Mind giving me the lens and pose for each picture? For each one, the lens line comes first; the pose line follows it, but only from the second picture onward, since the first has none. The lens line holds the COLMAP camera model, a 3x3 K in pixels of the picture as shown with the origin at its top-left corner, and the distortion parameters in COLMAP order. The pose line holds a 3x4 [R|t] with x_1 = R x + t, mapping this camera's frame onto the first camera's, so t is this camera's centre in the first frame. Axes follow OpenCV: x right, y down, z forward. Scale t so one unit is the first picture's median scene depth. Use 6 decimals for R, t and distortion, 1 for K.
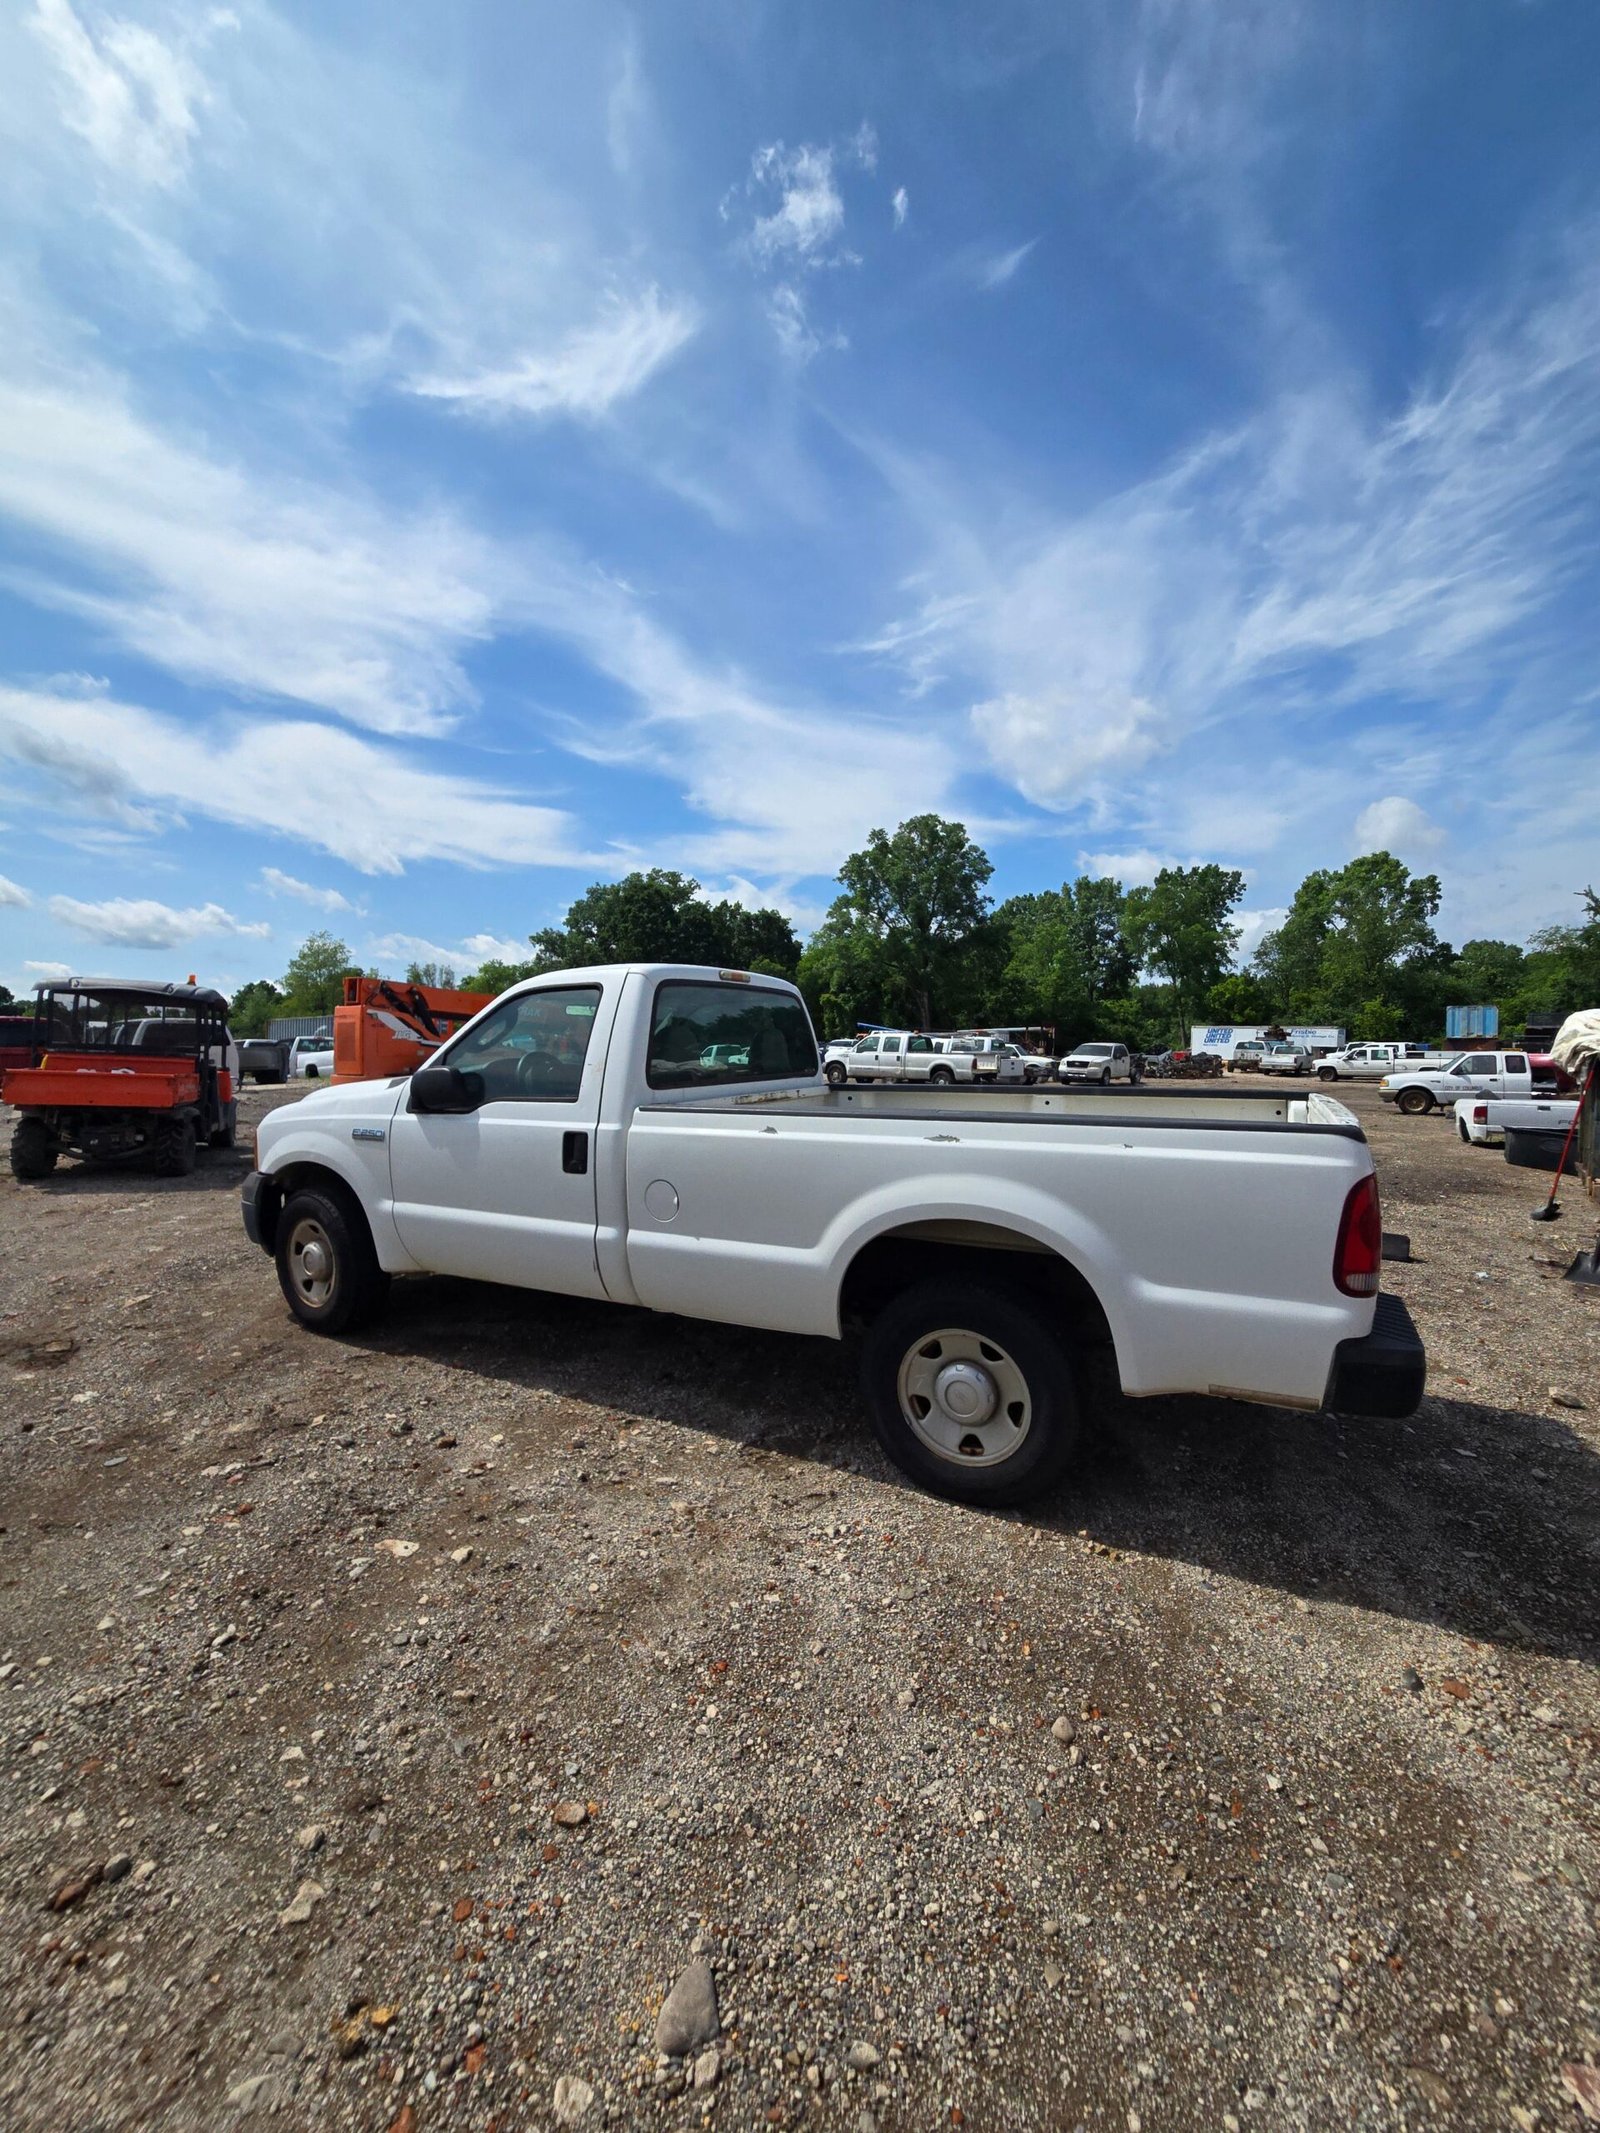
lens RADIAL K [[876.8, 0, 792.9], [0, 876.8, 1074.9], [0, 0, 1]] dist [0.001577, 0.000040]
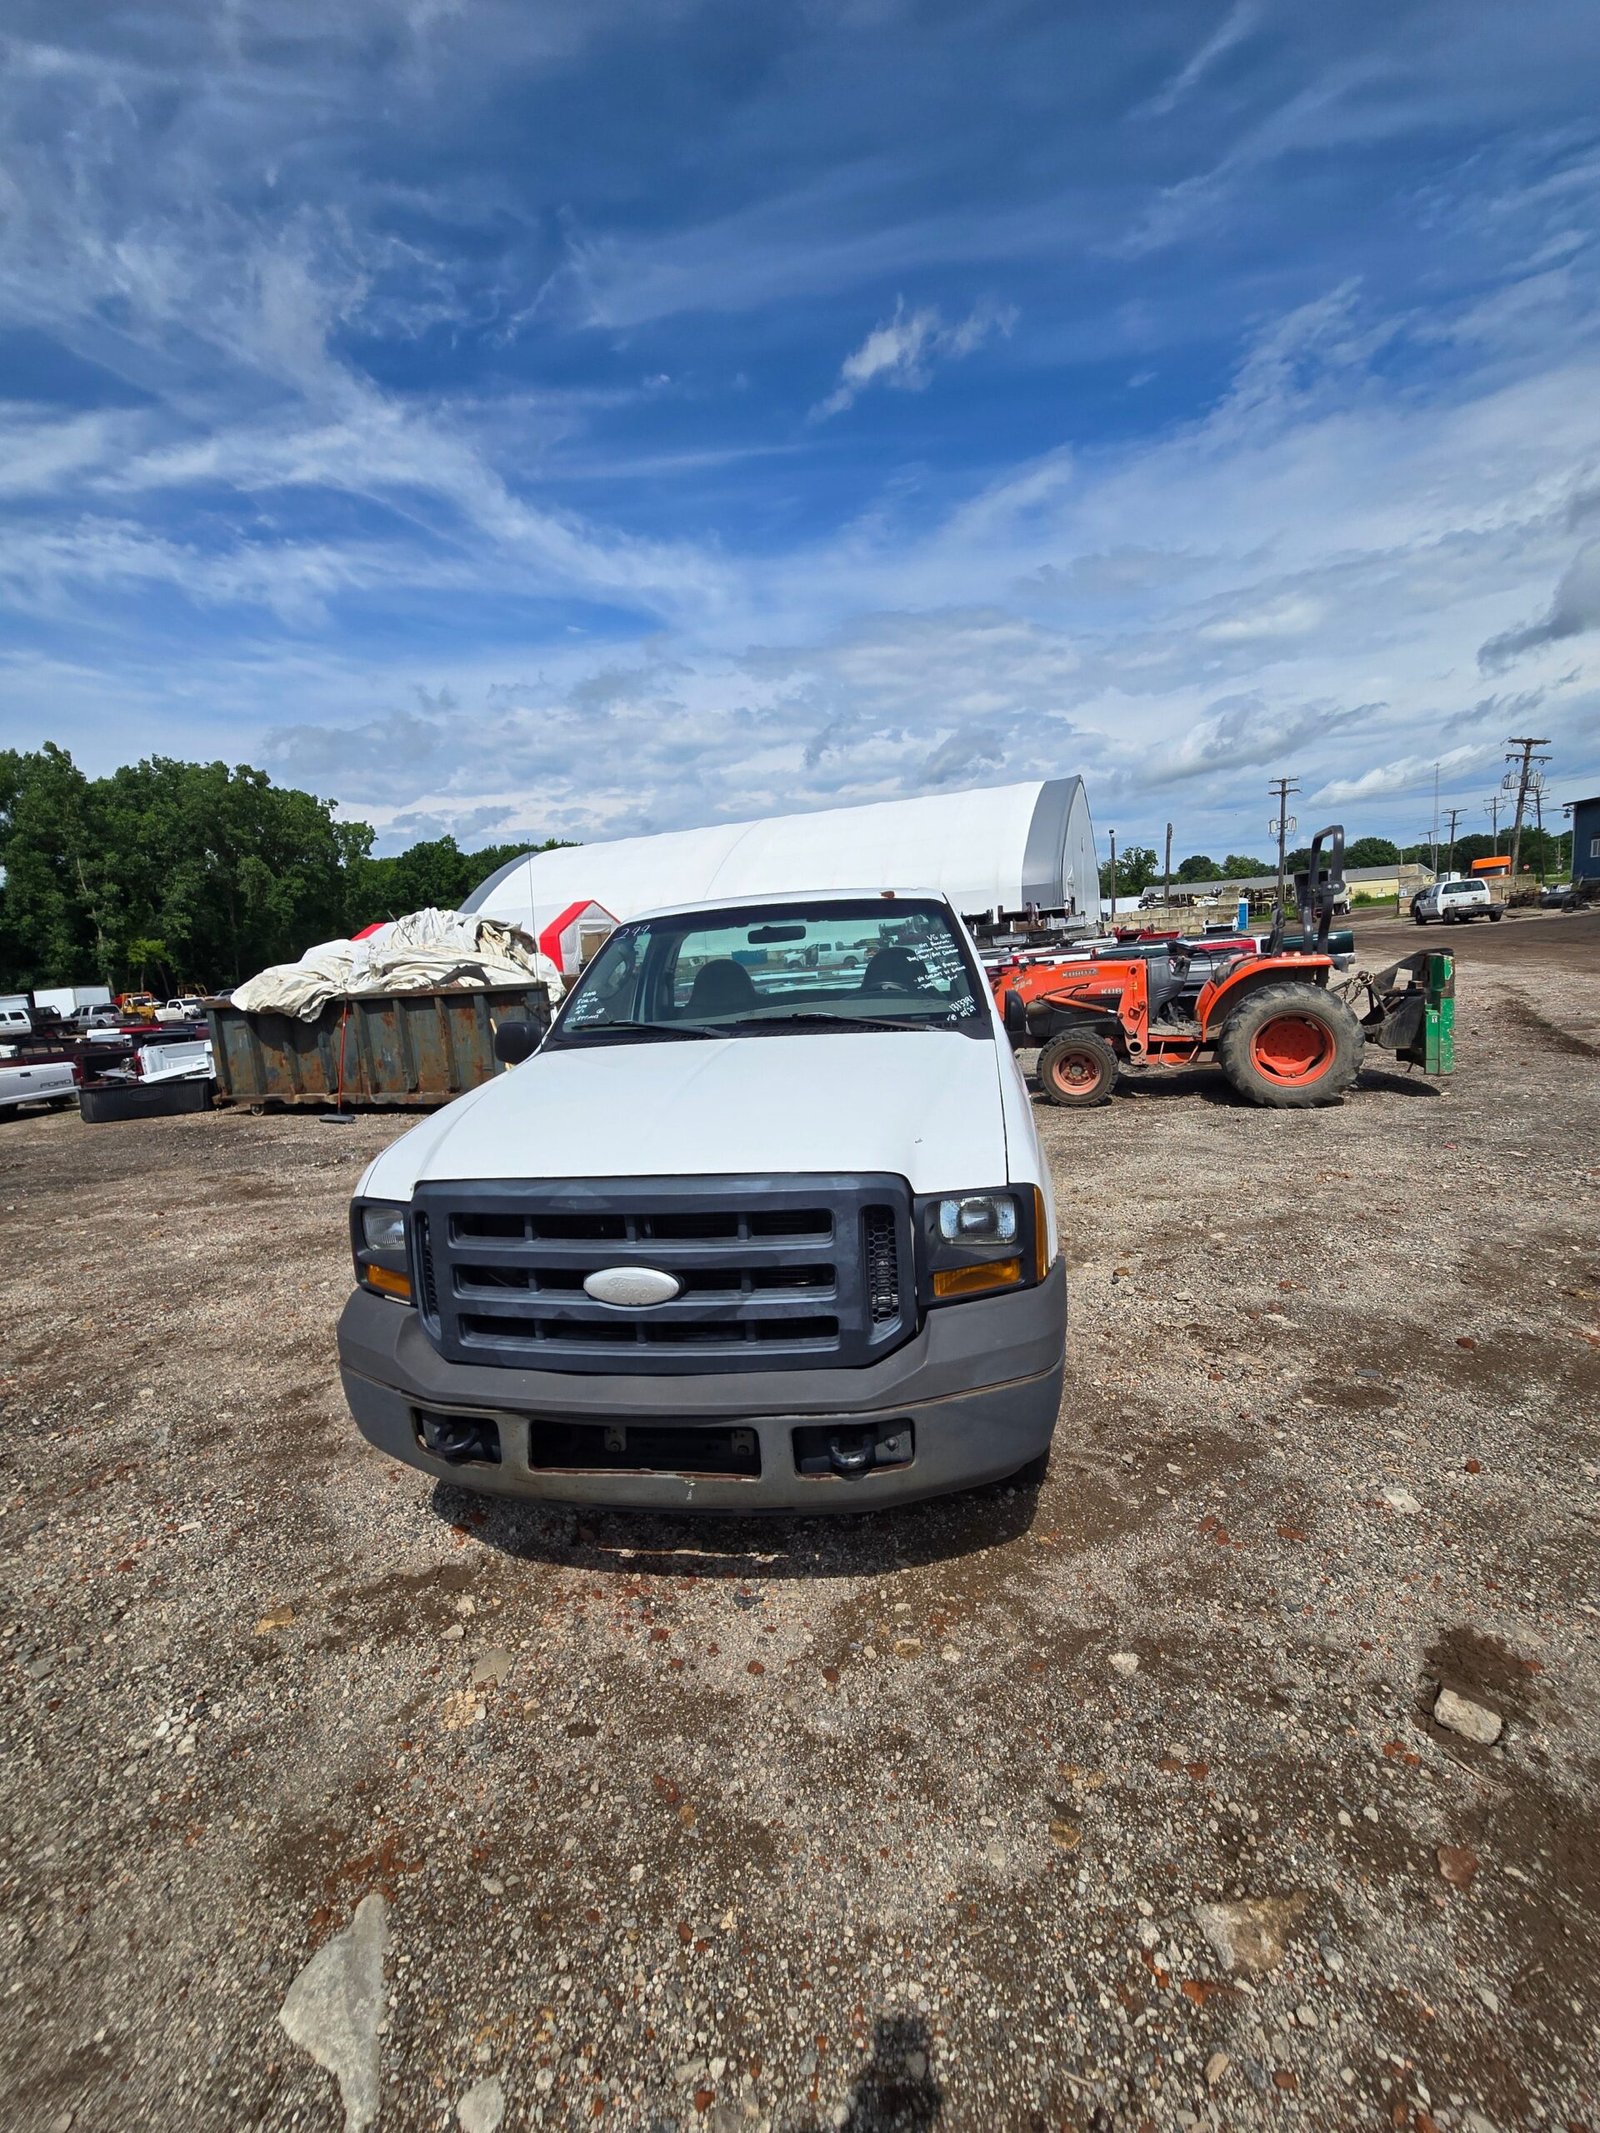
lens RADIAL K [[875.1, 0, 800.0], [0, 875.1, 1066.5], [0, 0, 1]] dist [0.002541, 0.000363]
pose [[-0.306045, -0.112886, 0.945301, -0.055268], [0.109078, 0.982248, 0.152613, -0.004293], [-0.945748, 0.149818, -0.288298, 0.069243]]
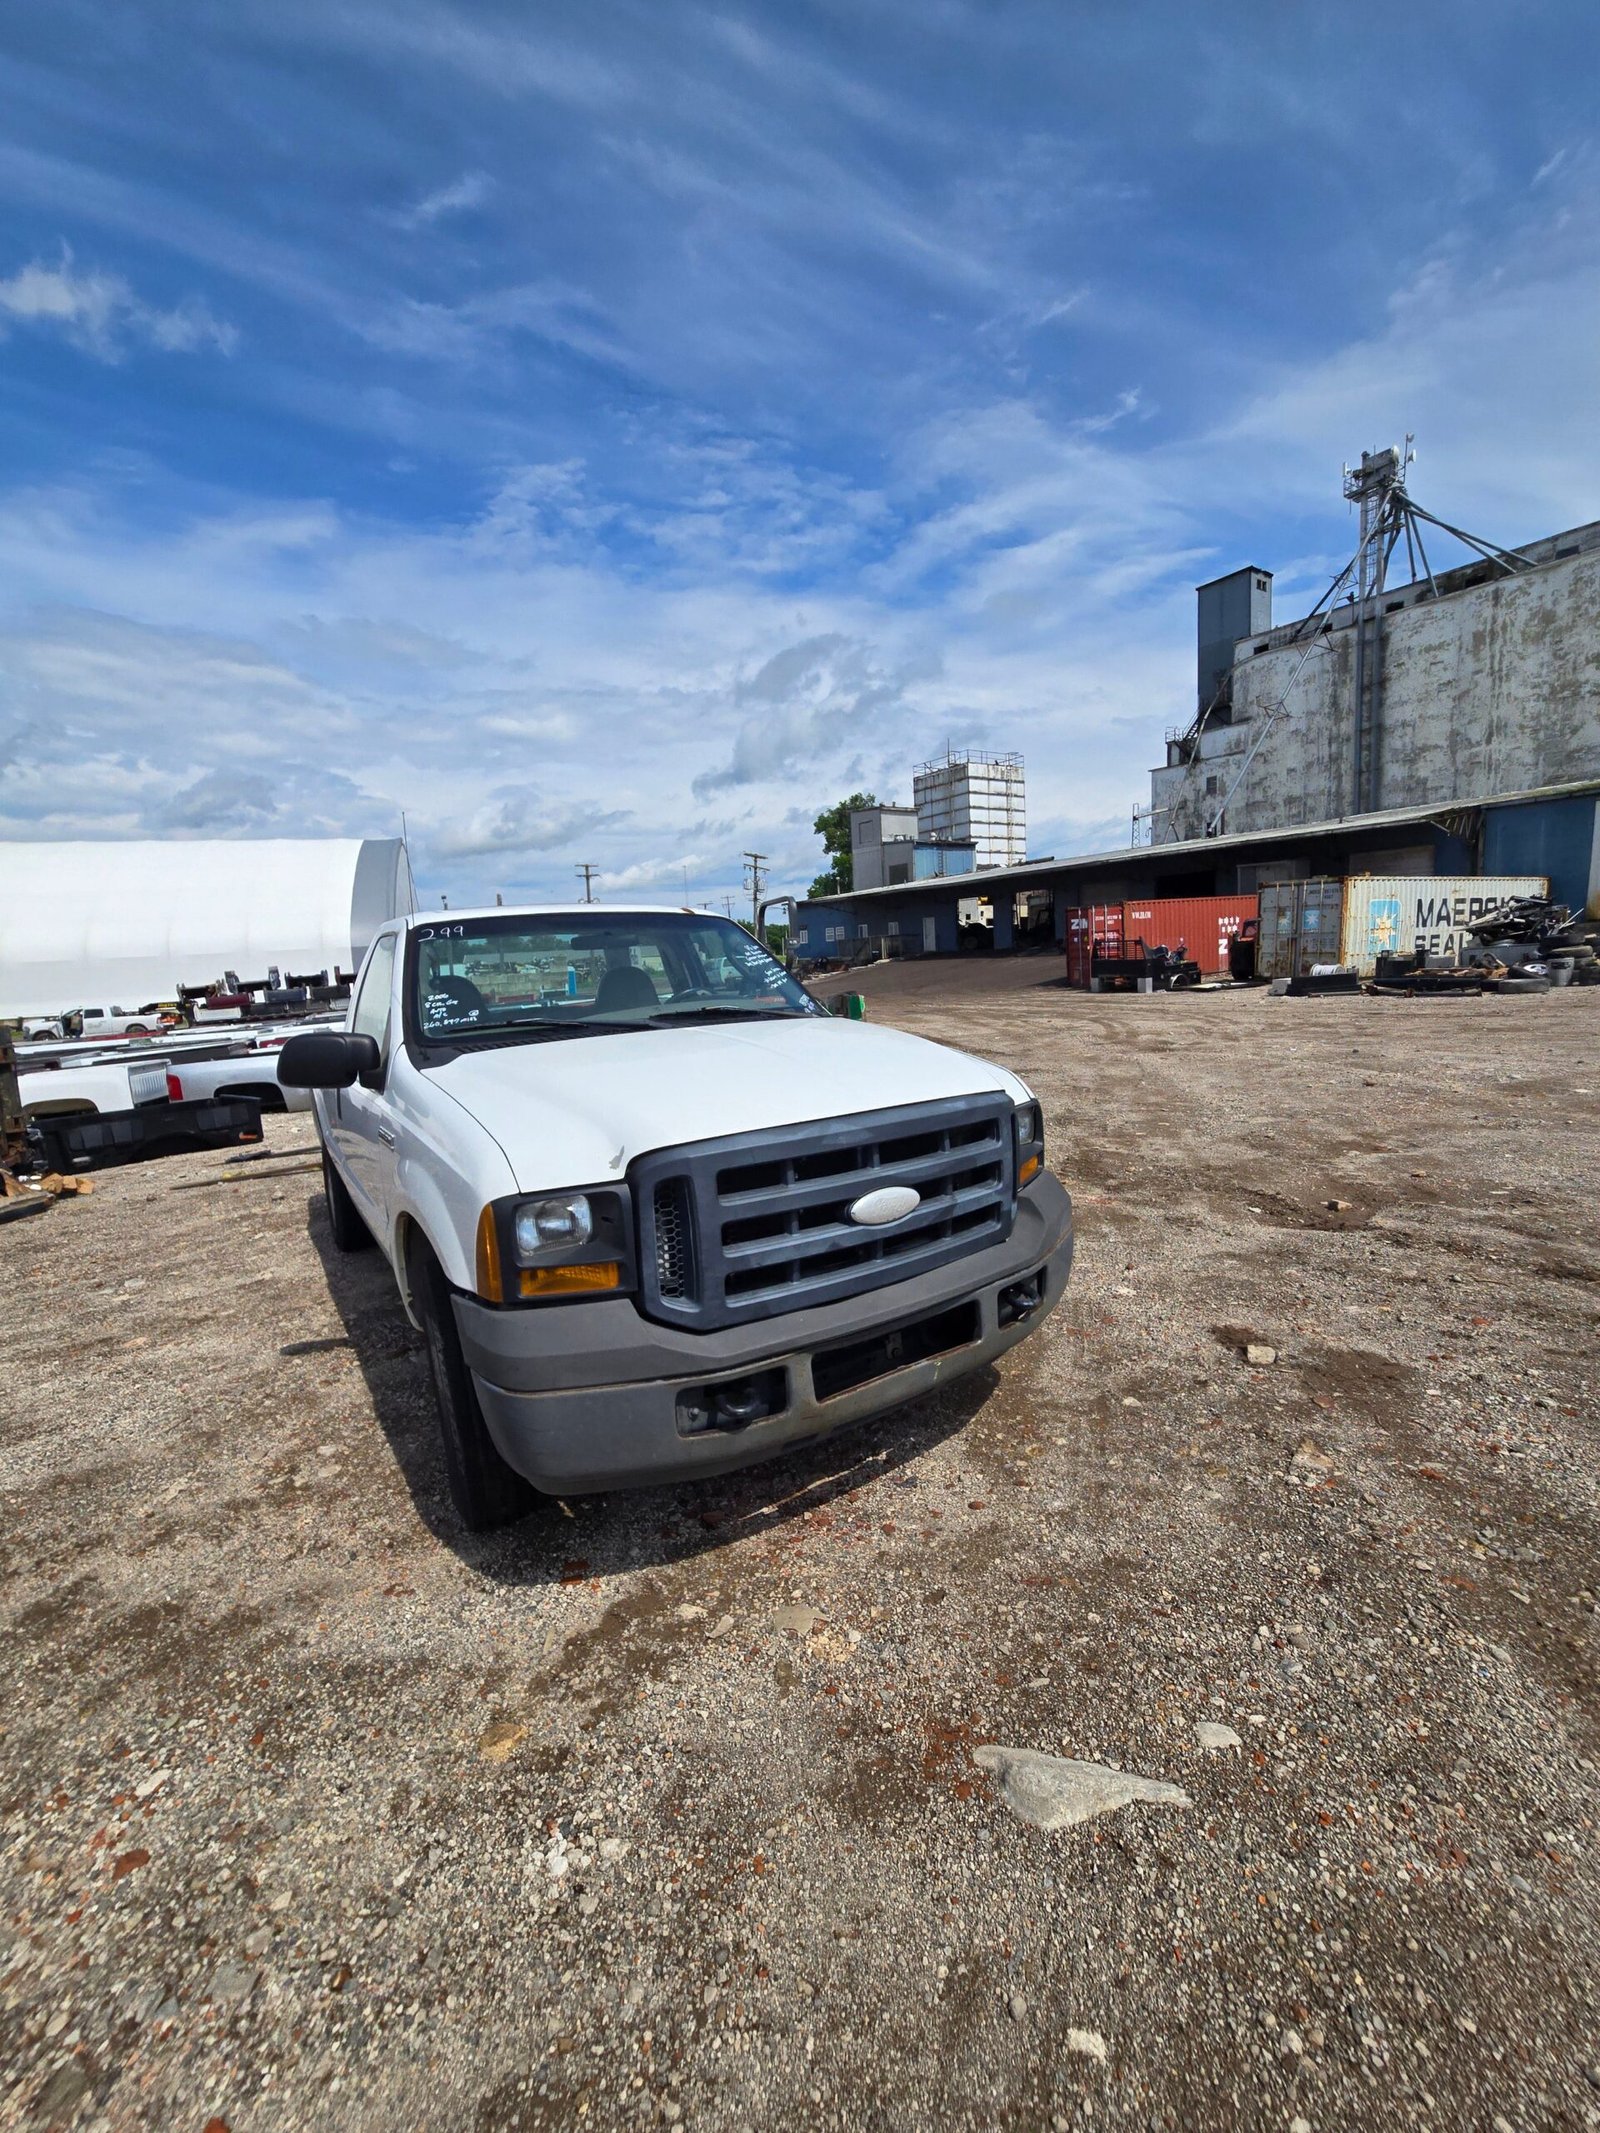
lens RADIAL K [[876.0, 0, 796.7], [0, 876.0, 1067.2], [0, 0, 1]] dist [0.008291, -0.003348]
pose [[-0.870869, -0.006329, 0.491475, -0.043400], [0.077187, 0.985749, 0.149466, -0.003845], [-0.485417, 0.168101, -0.857970, 0.090977]]
